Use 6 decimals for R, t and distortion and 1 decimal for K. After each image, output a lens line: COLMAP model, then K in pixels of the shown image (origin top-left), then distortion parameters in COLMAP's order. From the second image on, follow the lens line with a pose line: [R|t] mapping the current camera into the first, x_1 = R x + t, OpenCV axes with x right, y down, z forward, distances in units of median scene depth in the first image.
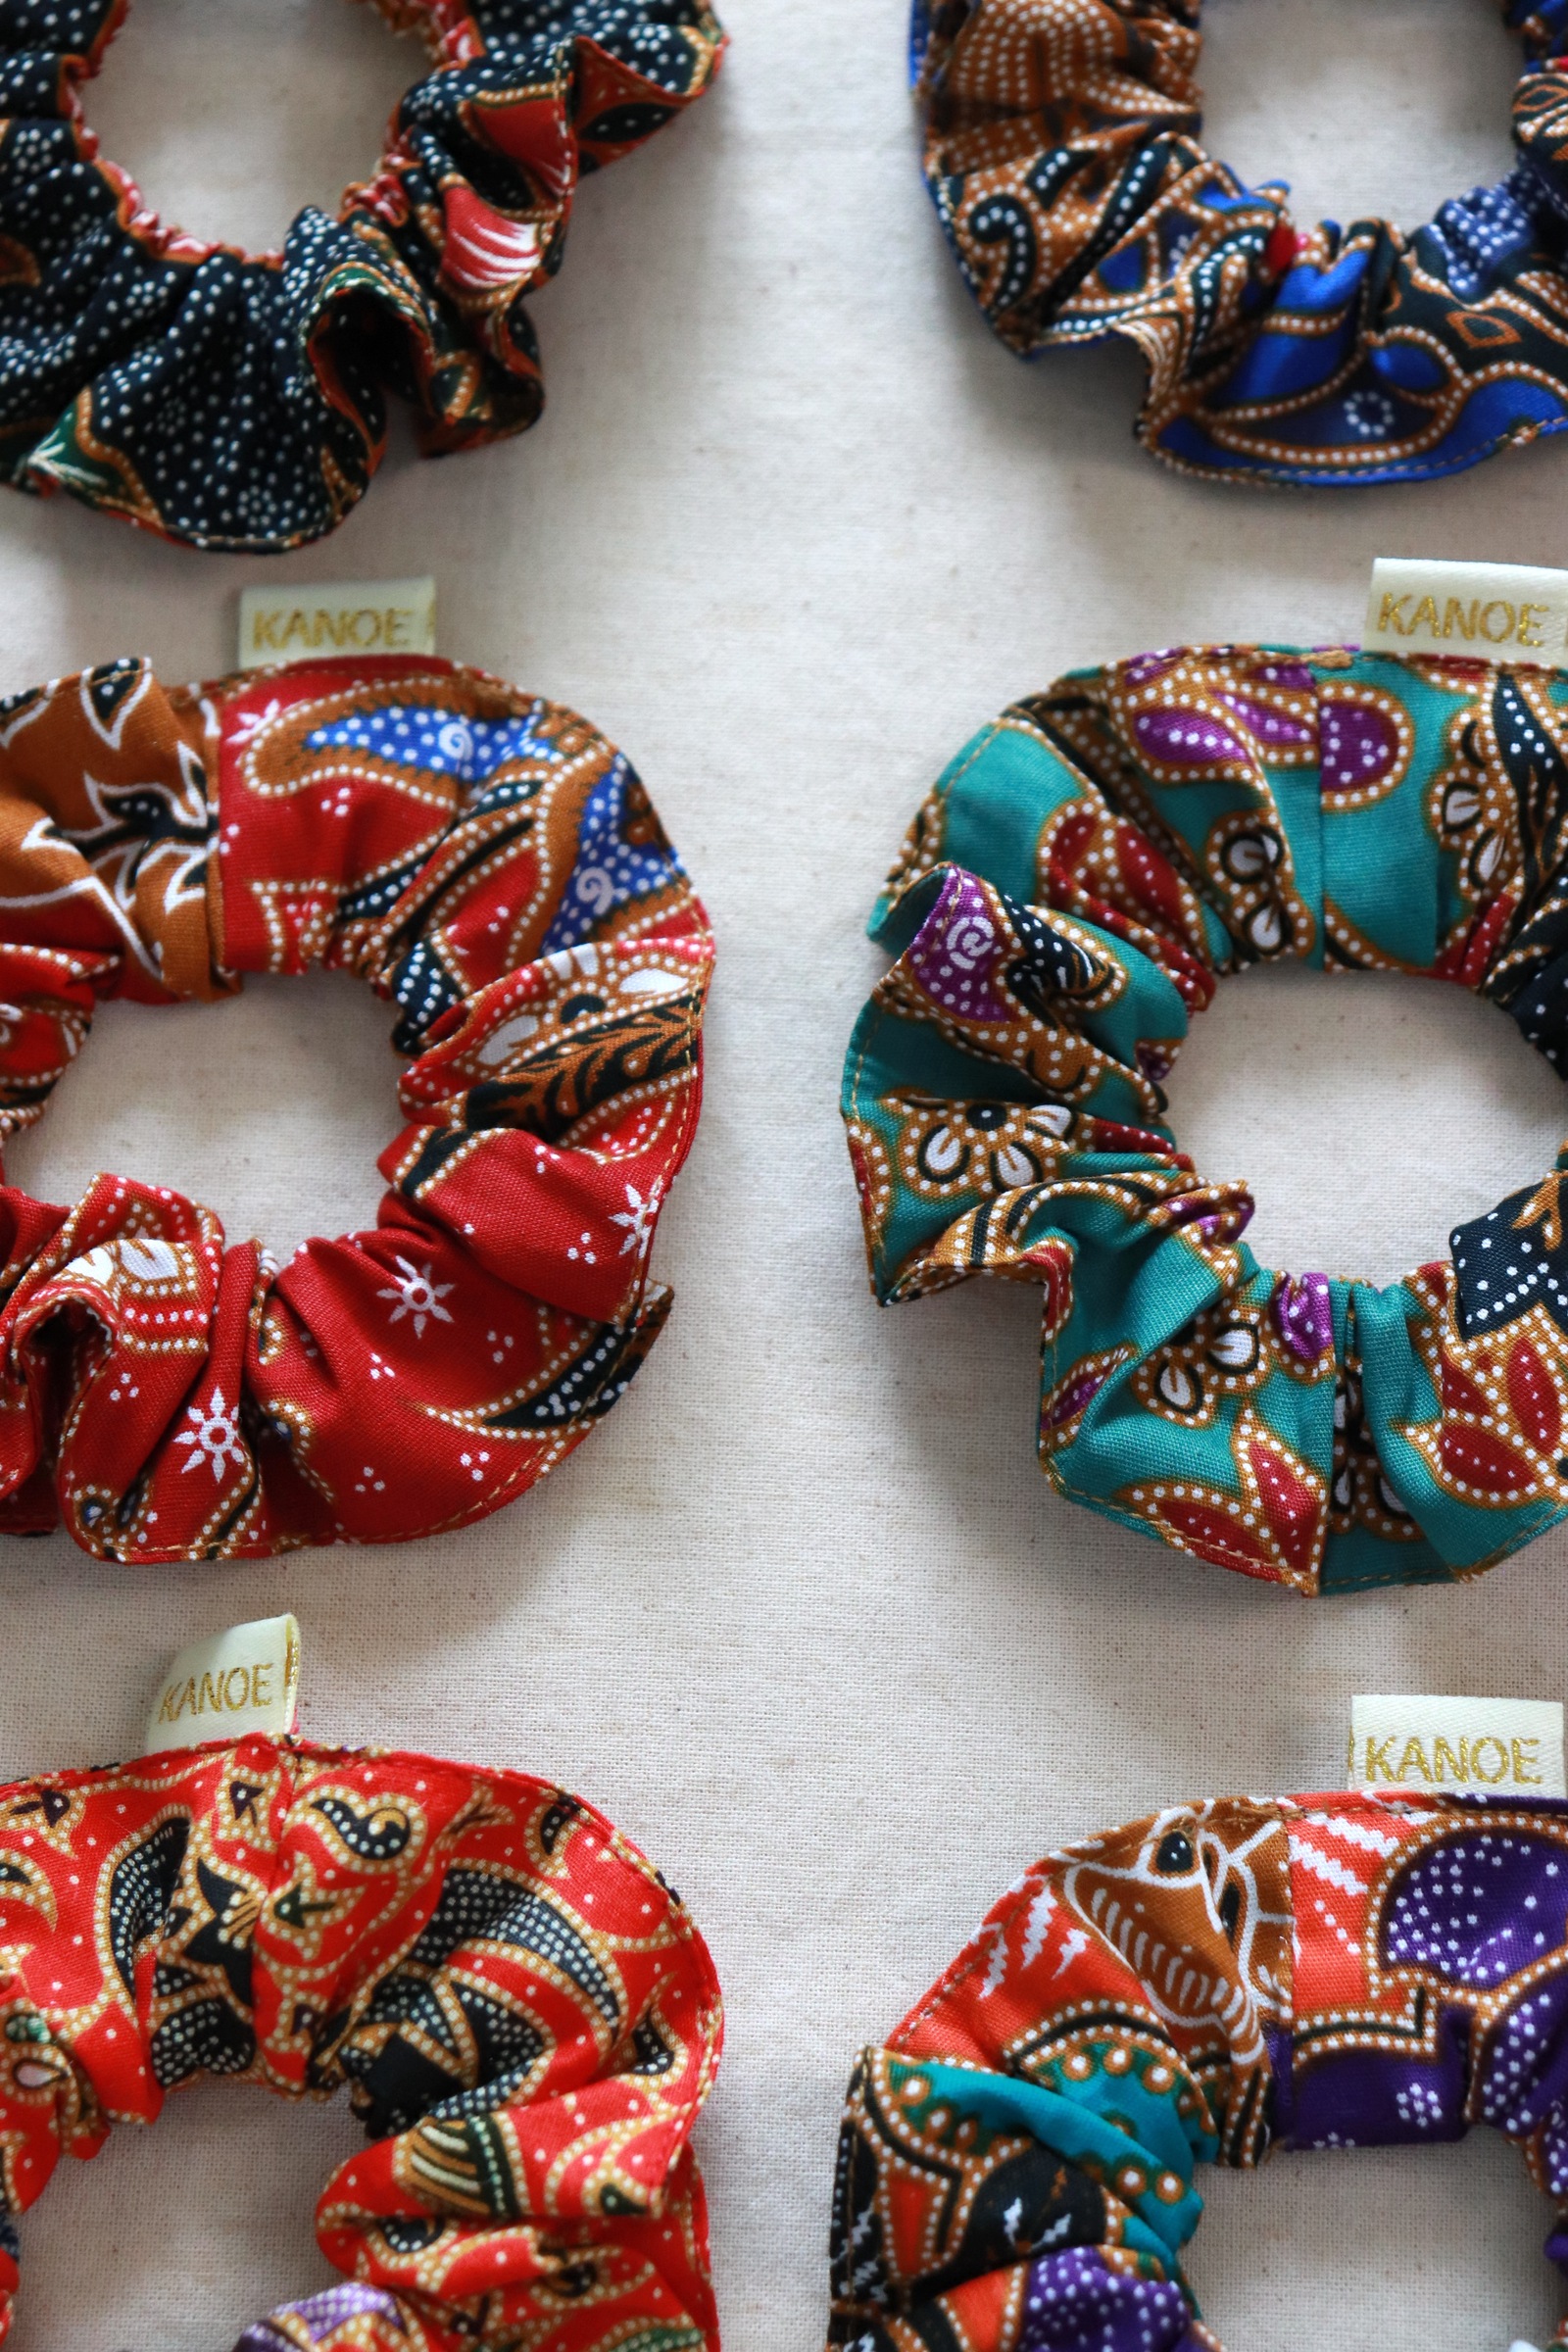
lens RADIAL K [[5230.1, 0, 780.1], [0, 5230.1, 1183.0], [0, 0, 1]] dist [0.222497, 0.000000]
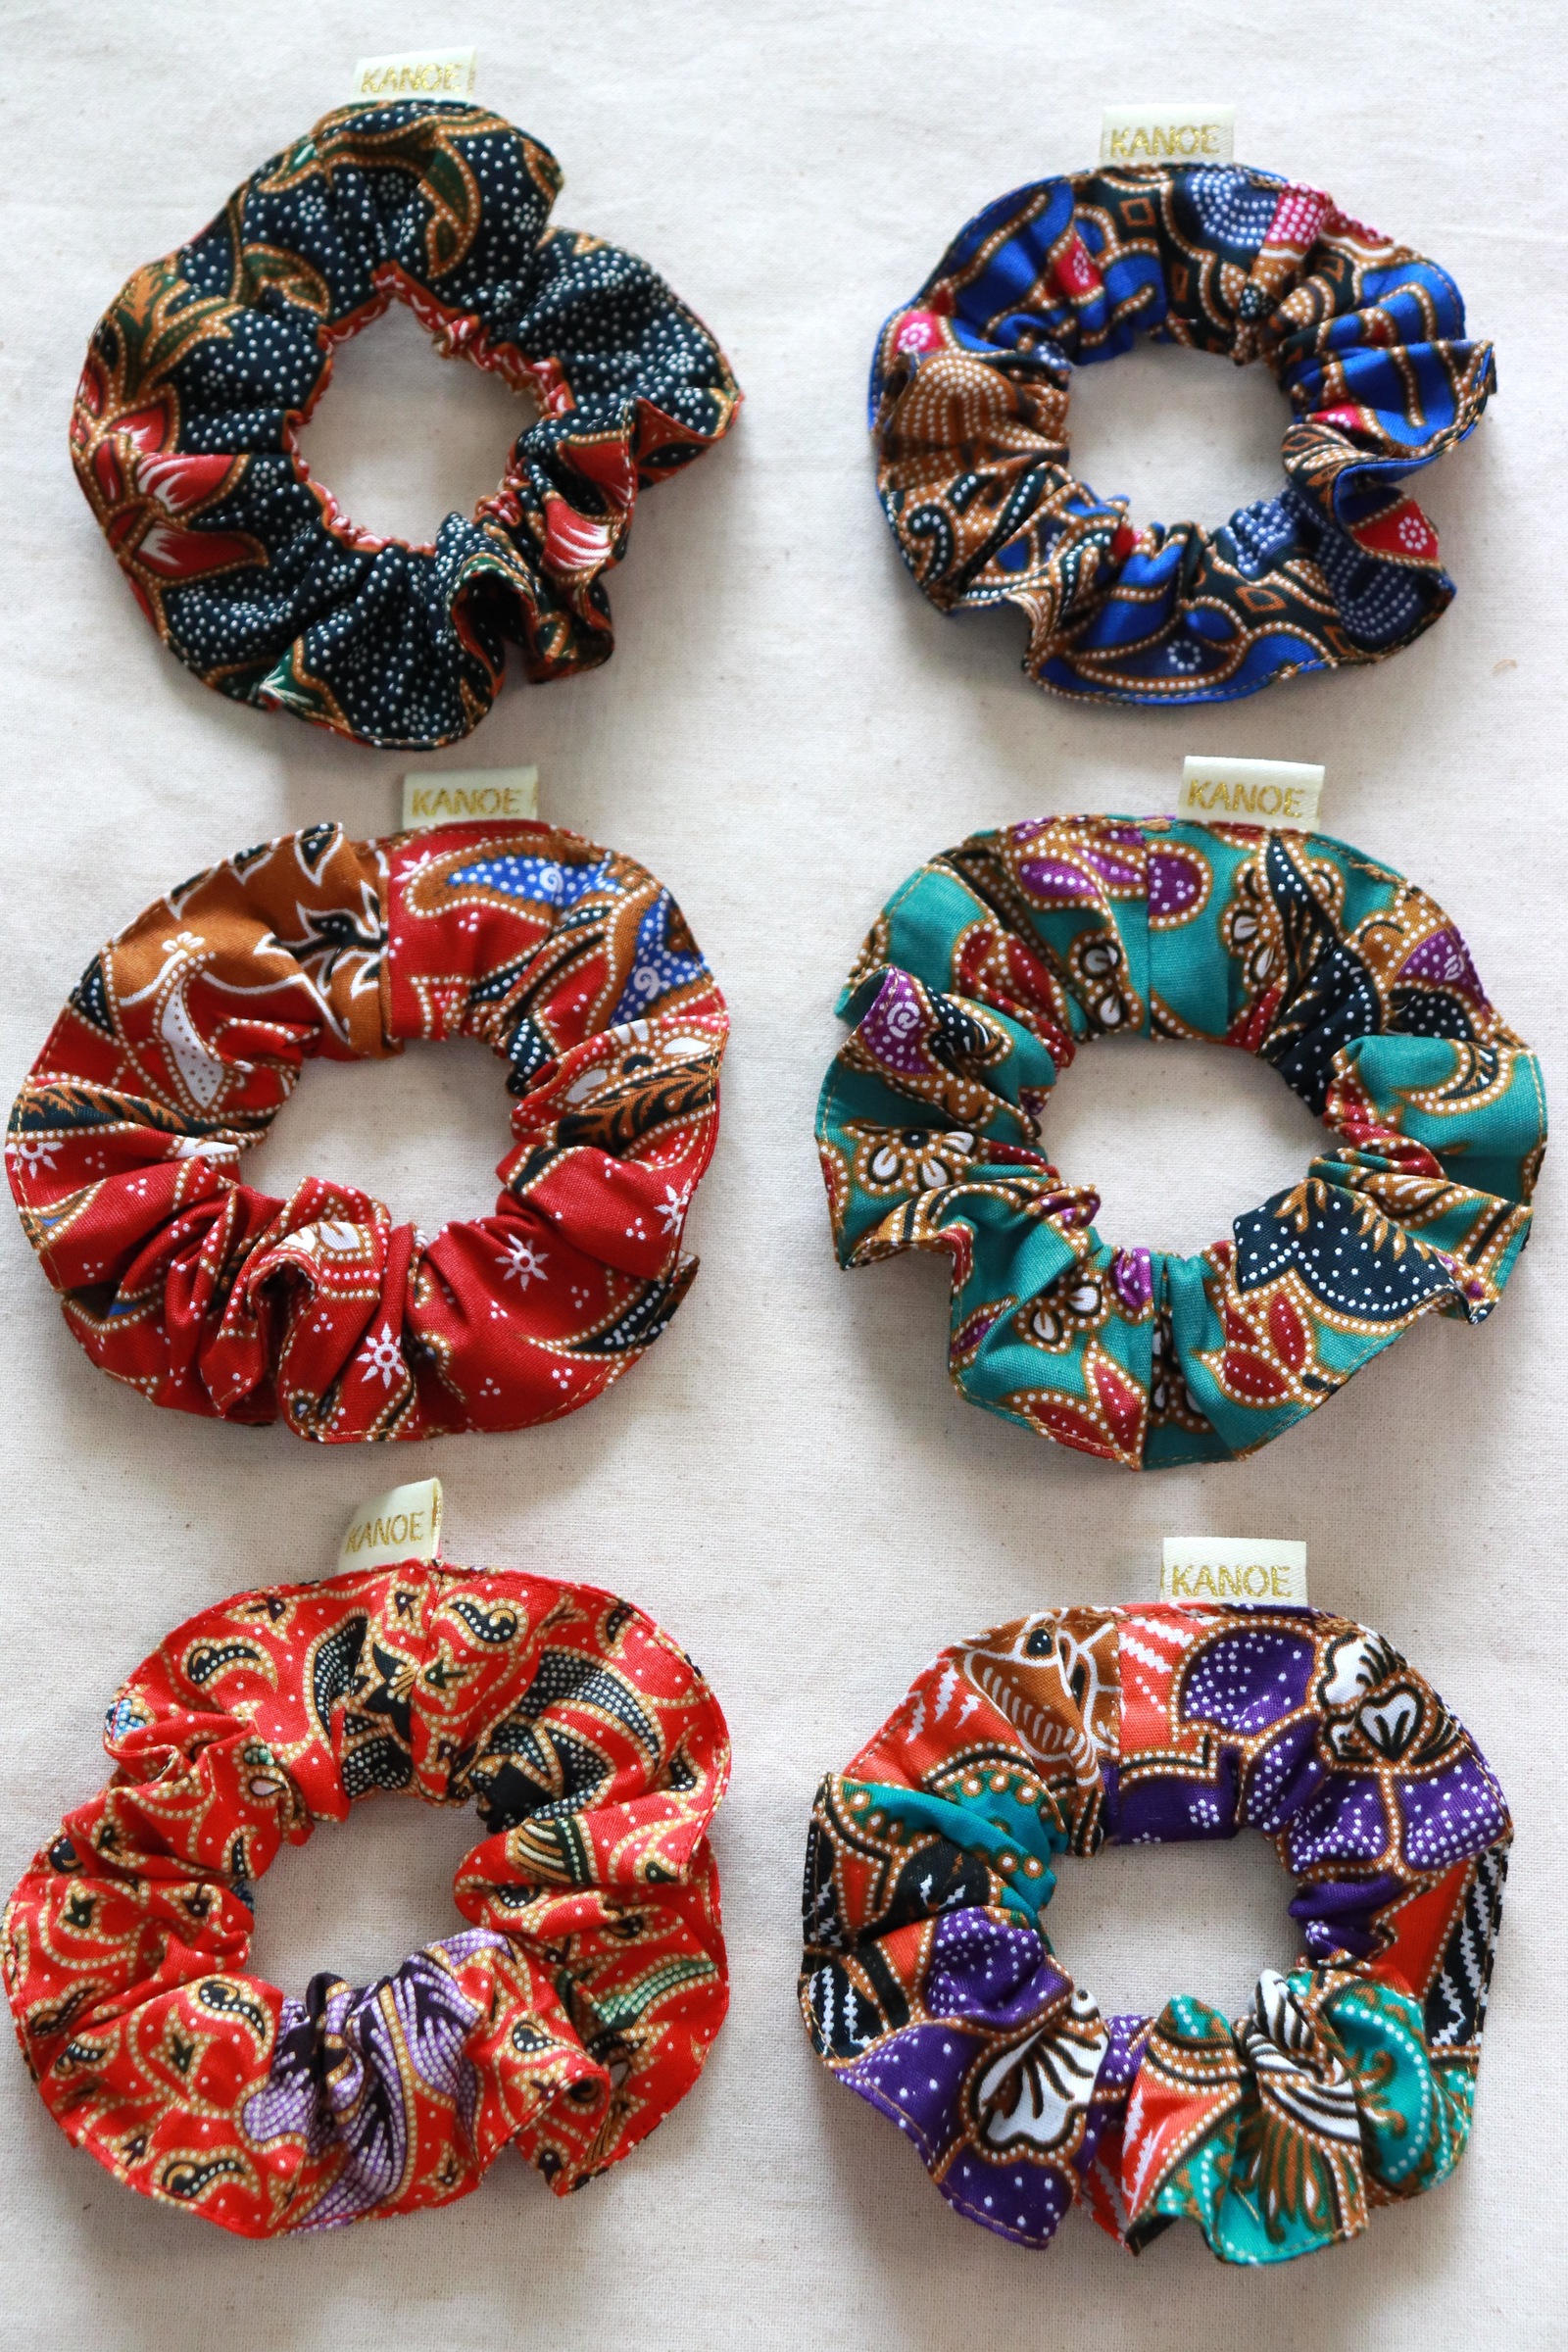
lens RADIAL K [[4304.5, 0, 781.9], [0, 4304.5, 1183.7], [0, 0, 1]] dist [0.036734, 0.000000]
pose [[0.999932, 0.003140, -0.011236, 0.015913], [-0.003196, 0.999982, -0.005036, 0.005667], [0.011220, 0.005072, 0.999924, -0.193805]]
